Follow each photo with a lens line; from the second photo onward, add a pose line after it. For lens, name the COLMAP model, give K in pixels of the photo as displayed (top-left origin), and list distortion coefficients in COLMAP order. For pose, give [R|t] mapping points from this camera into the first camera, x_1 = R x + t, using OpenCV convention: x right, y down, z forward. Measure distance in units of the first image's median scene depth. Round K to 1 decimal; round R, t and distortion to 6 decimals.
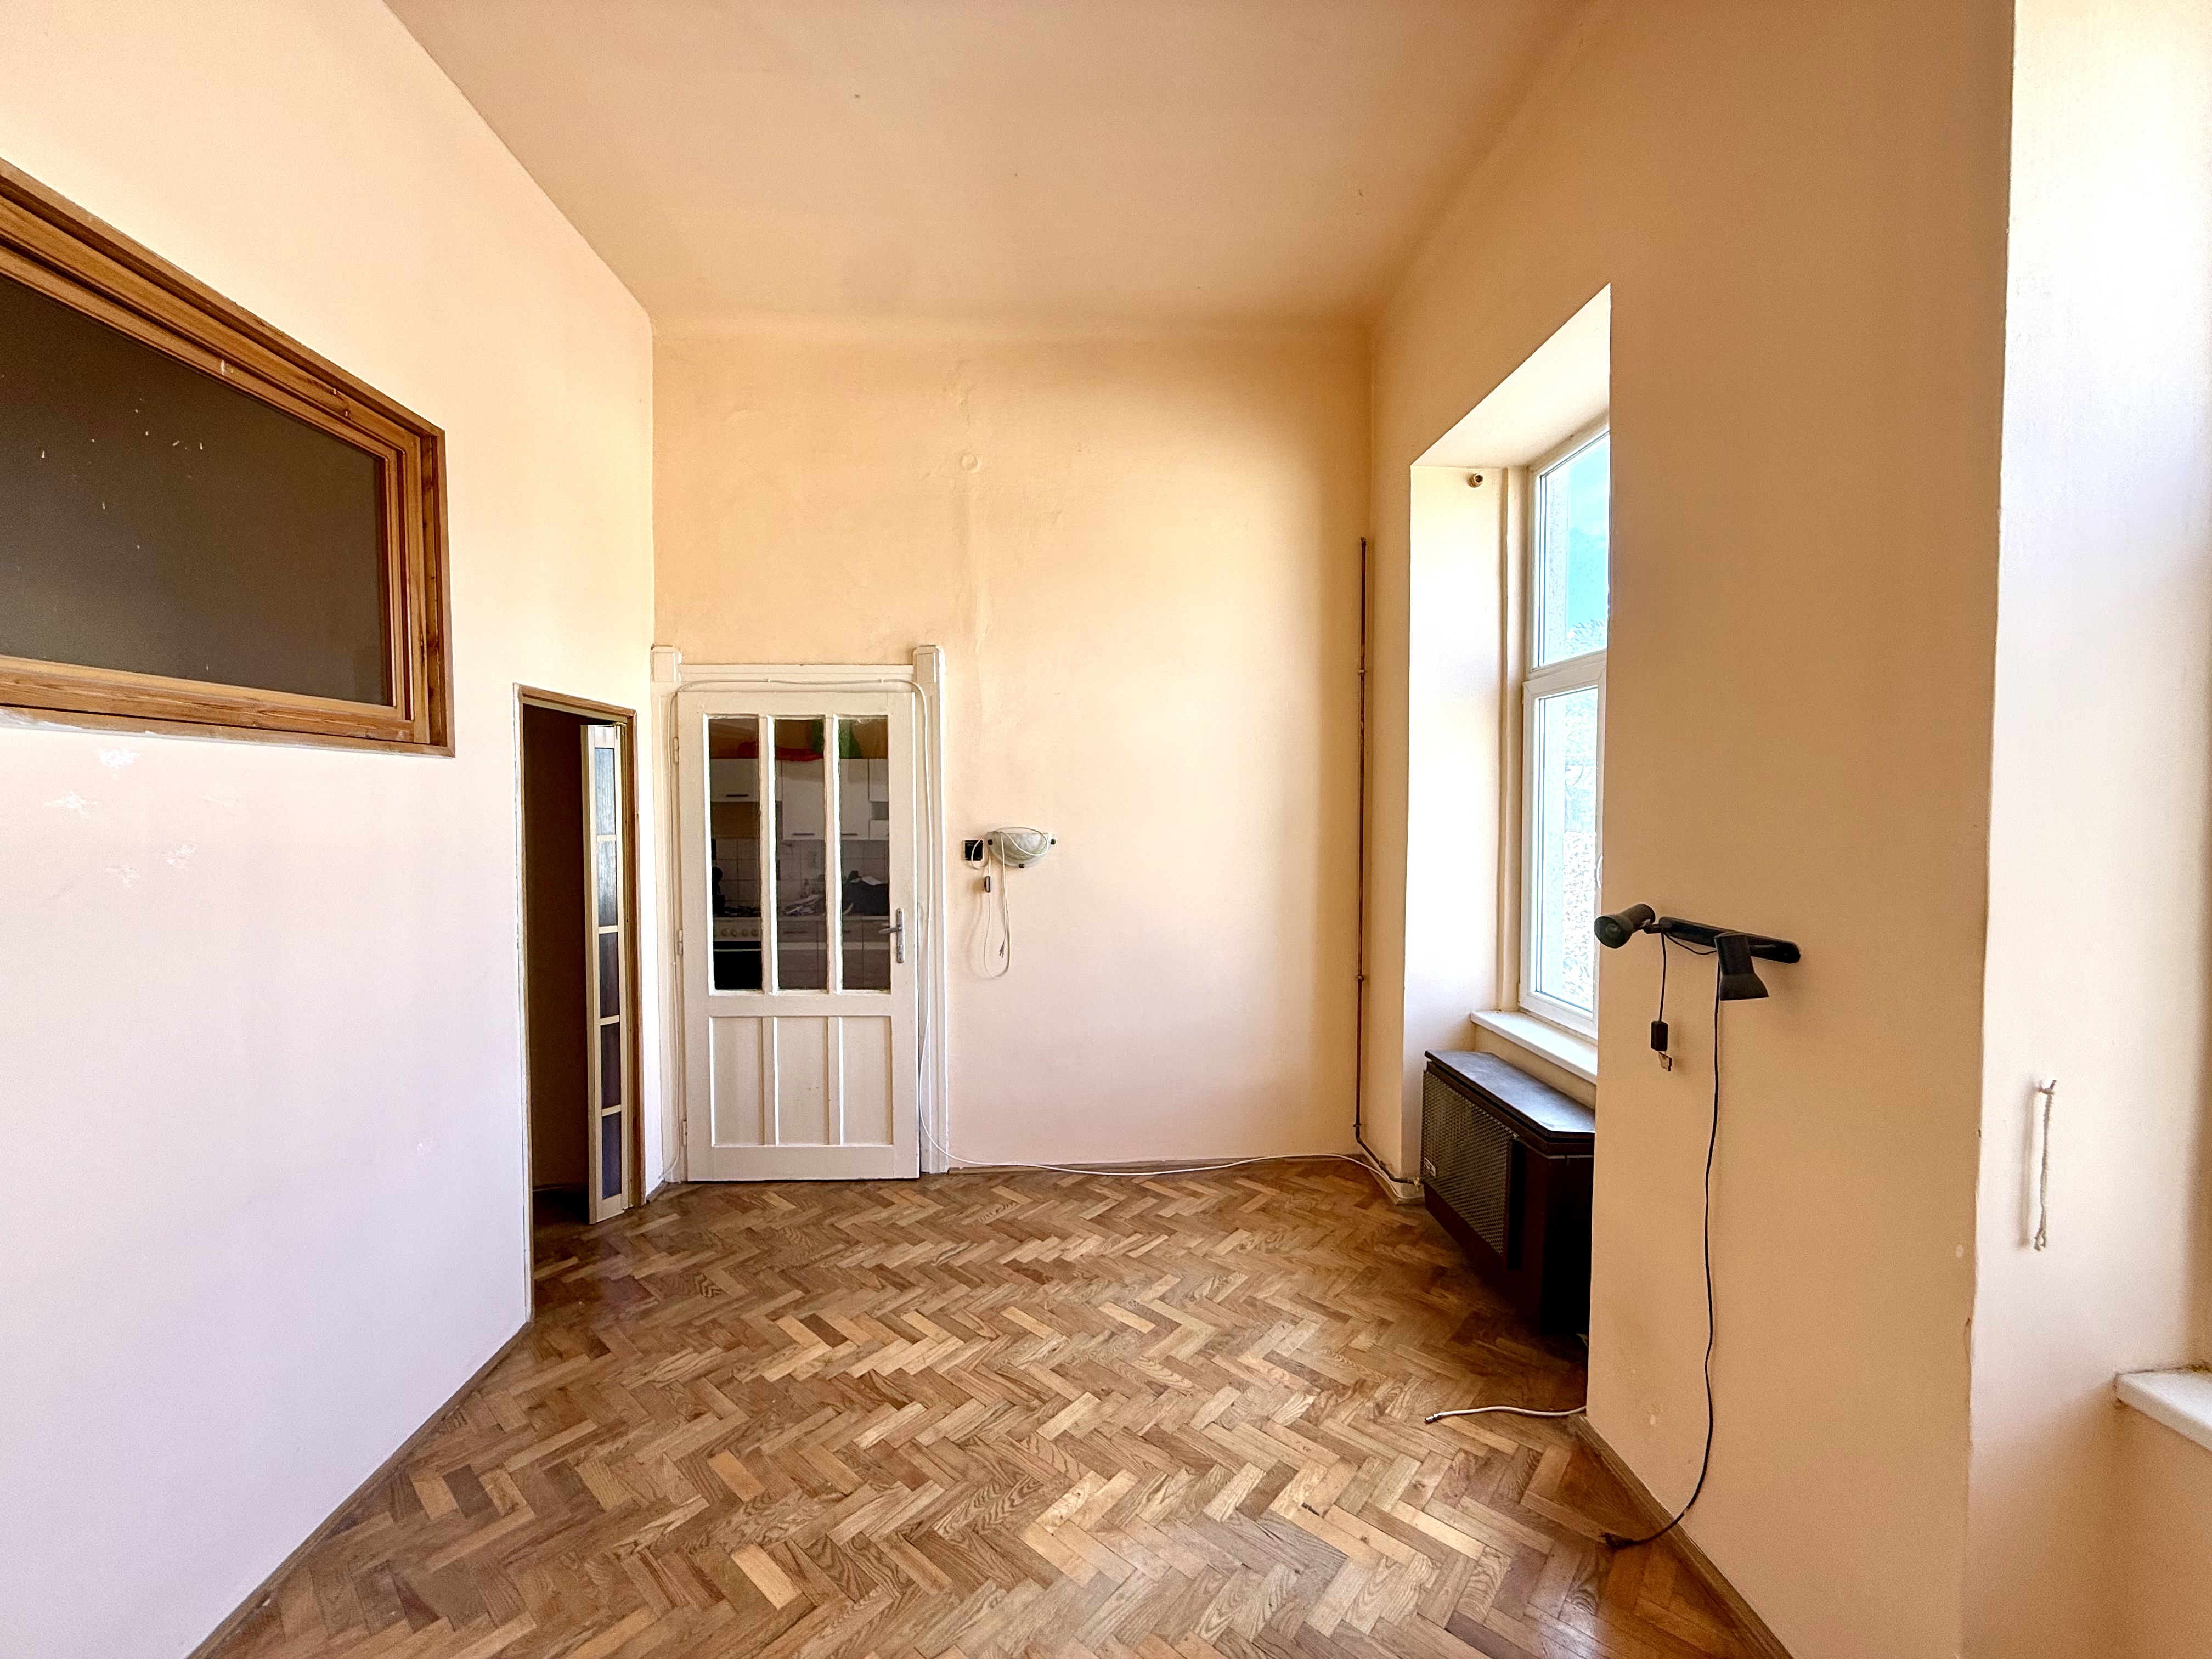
lens RADIAL K [[881.0, 0, 1106.0], [0, 881.0, 829.5], [0, 0, 1]] dist [0.000698, 0.000198]
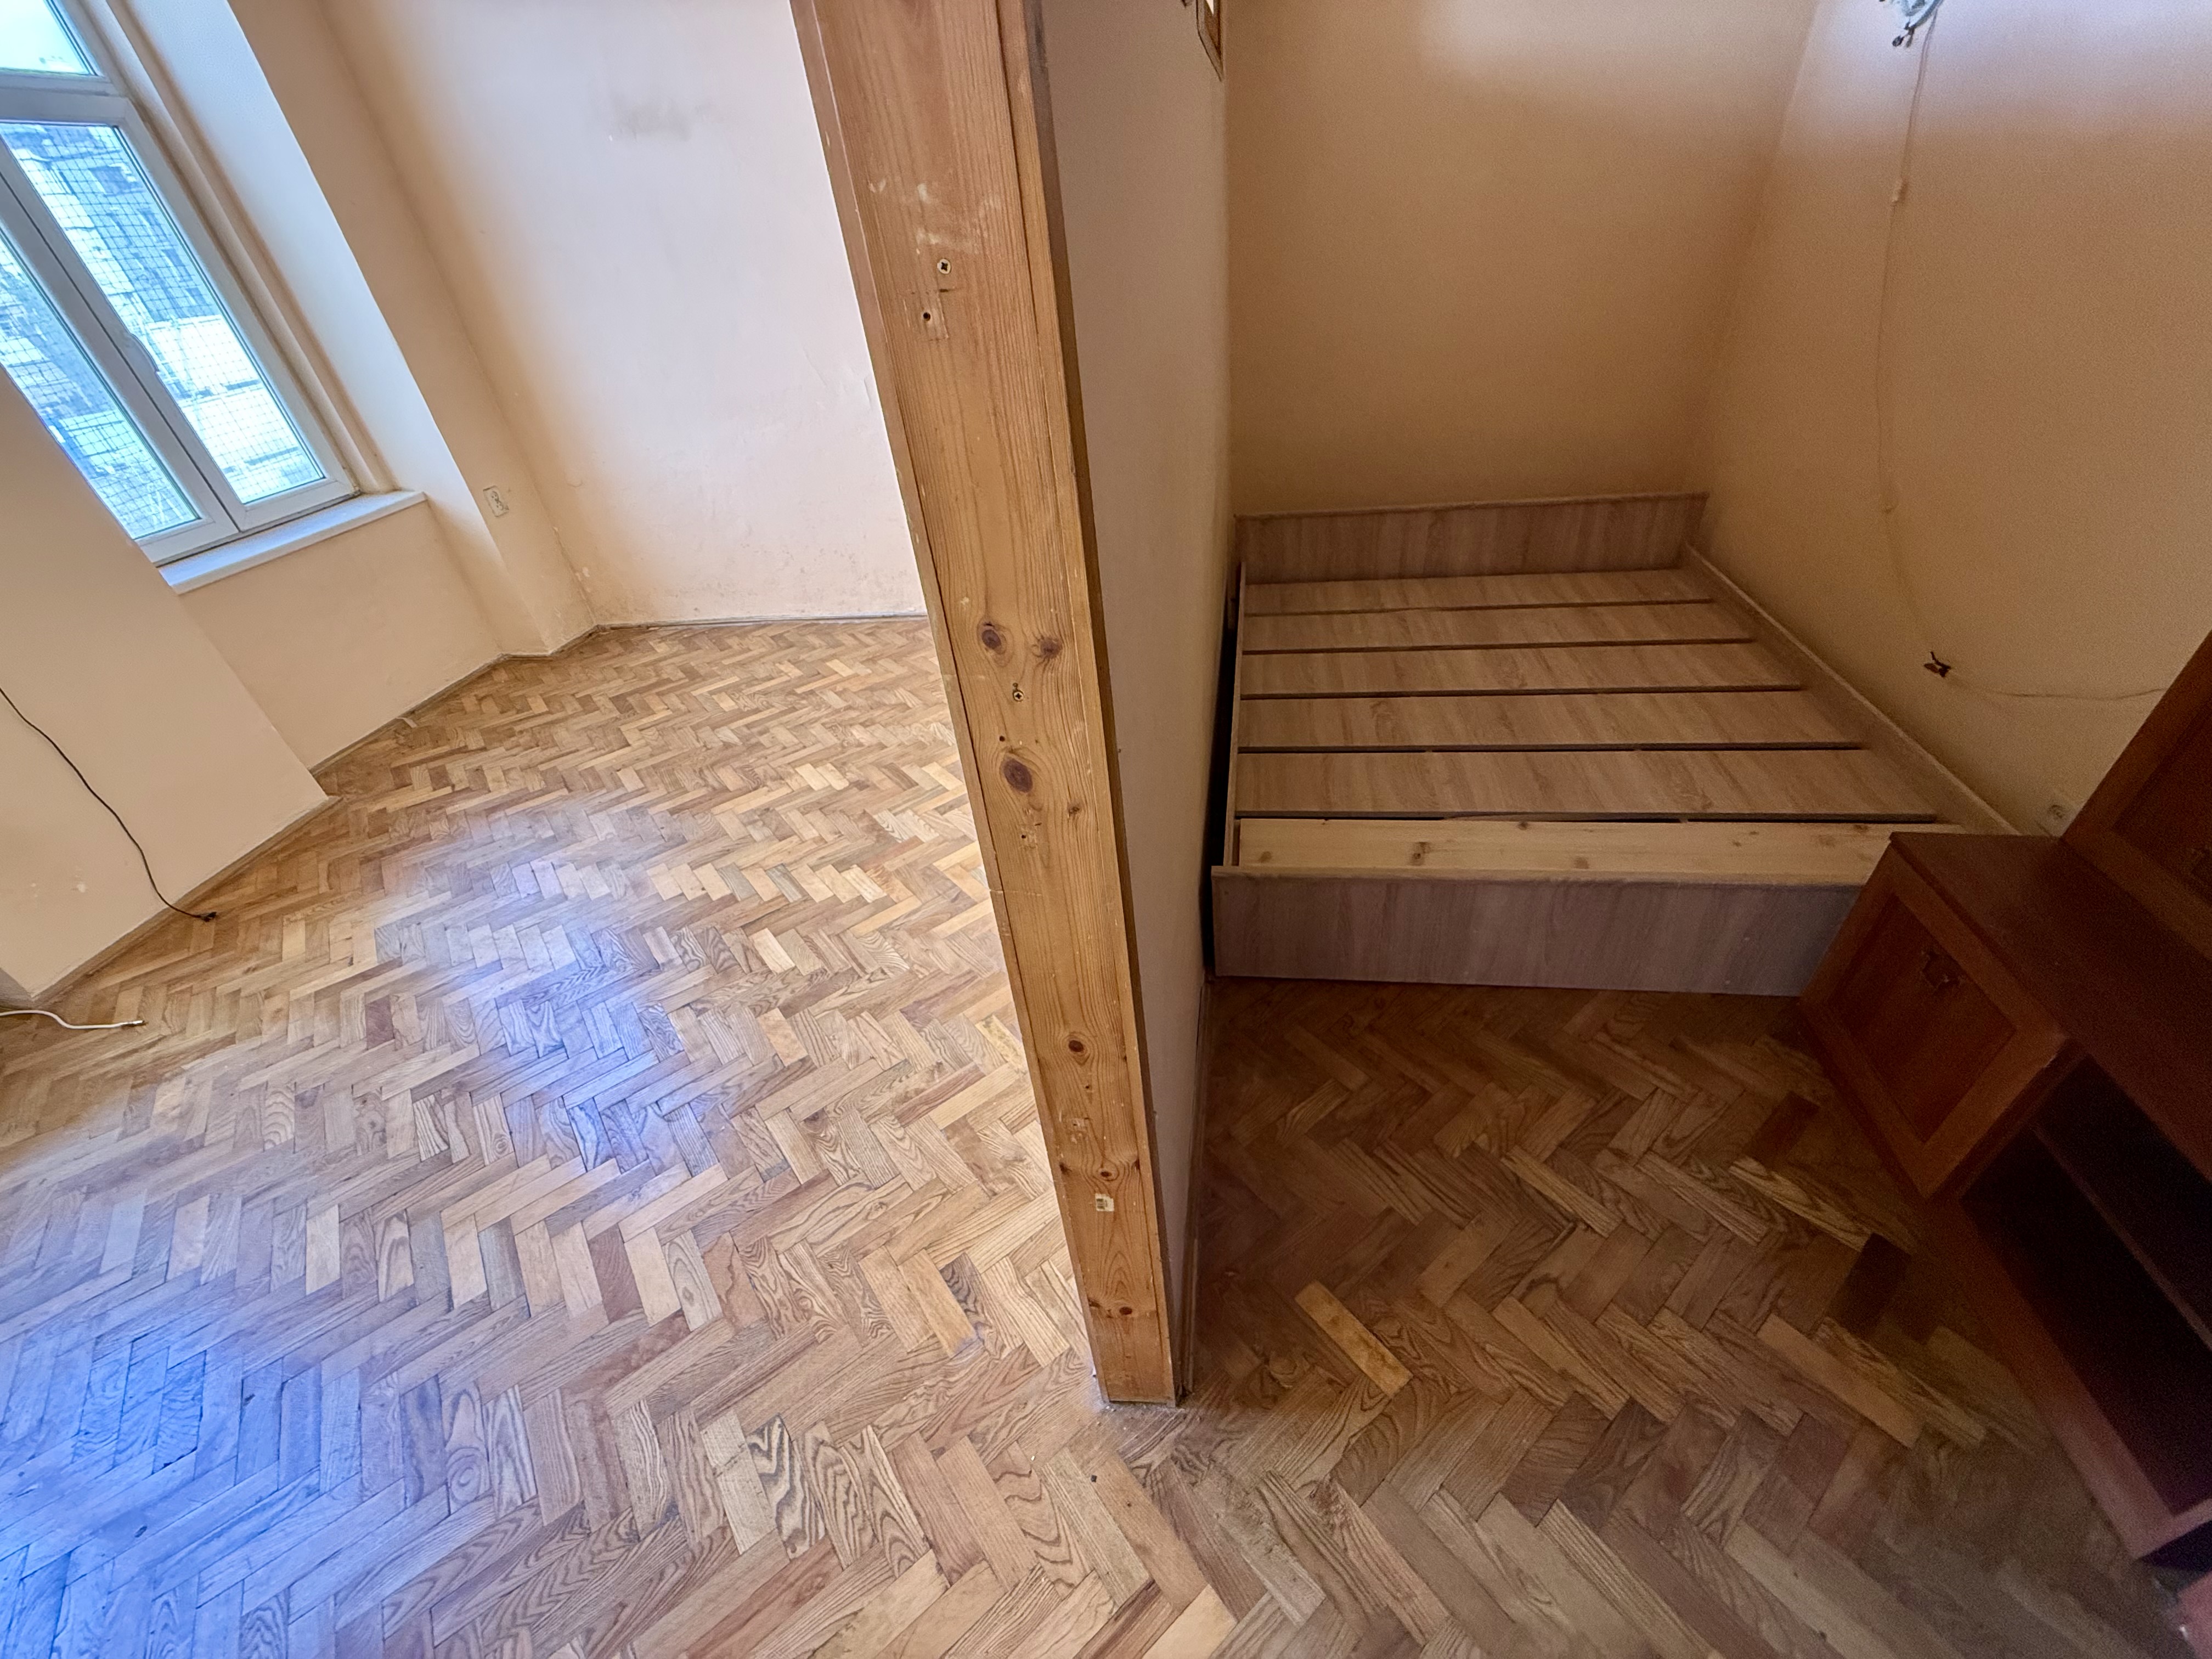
lens RADIAL K [[881.0, 0, 1106.0], [0, 881.0, 829.5], [0, 0, 1]] dist [0.000698, 0.000198]
pose [[-0.975906, -0.041337, 0.214239, -0.642288], [0.101124, 0.784379, 0.611983, 0.003527], [-0.193342, 0.618903, -0.761301, 1.017571]]
